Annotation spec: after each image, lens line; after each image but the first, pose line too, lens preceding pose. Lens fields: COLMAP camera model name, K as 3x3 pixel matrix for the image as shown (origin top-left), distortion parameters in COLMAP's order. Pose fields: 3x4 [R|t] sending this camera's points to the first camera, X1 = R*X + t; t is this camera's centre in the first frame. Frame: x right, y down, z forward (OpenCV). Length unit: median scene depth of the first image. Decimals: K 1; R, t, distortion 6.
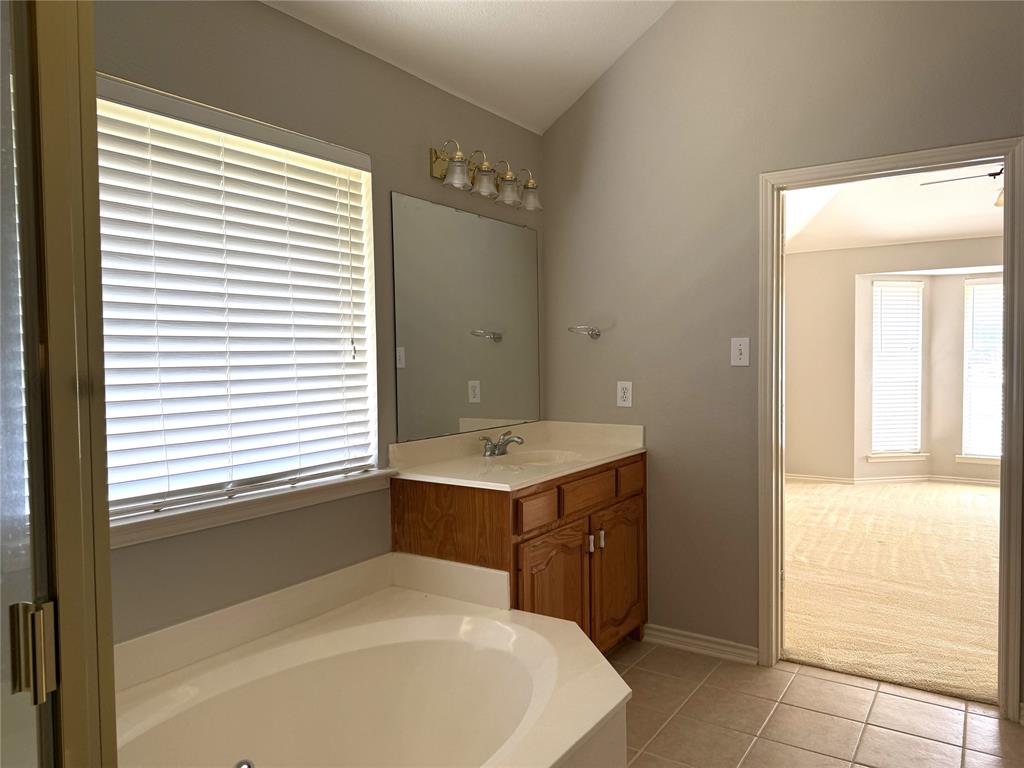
lens RADIAL K [[709.5, 0, 513.0], [0, 709.5, 386.5], [0, 0, 1]] dist [-0.002631, -0.007359]
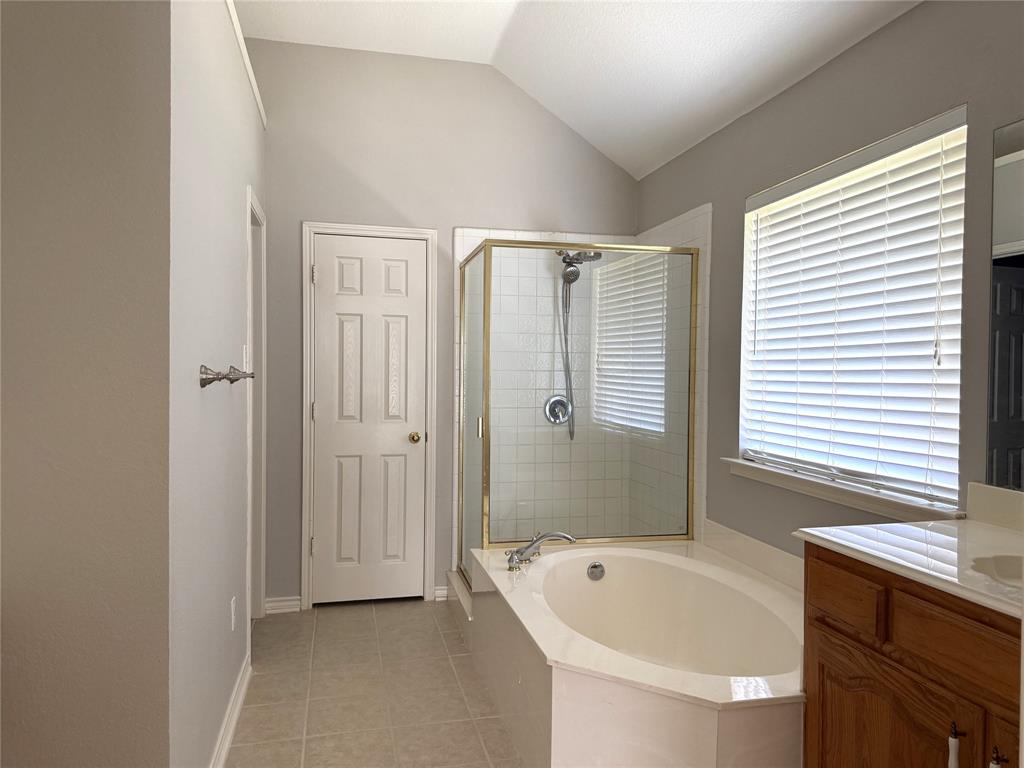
lens RADIAL K [[709.5, 0, 511.4], [0, 709.5, 380.4], [0, 0, 1]] dist [-0.002631, -0.007359]
pose [[-0.677657, 0.020903, -0.735081, 0.160350], [-0.027128, 0.998205, 0.053395, -0.011623], [0.734878, 0.056125, -0.675874, 0.265538]]
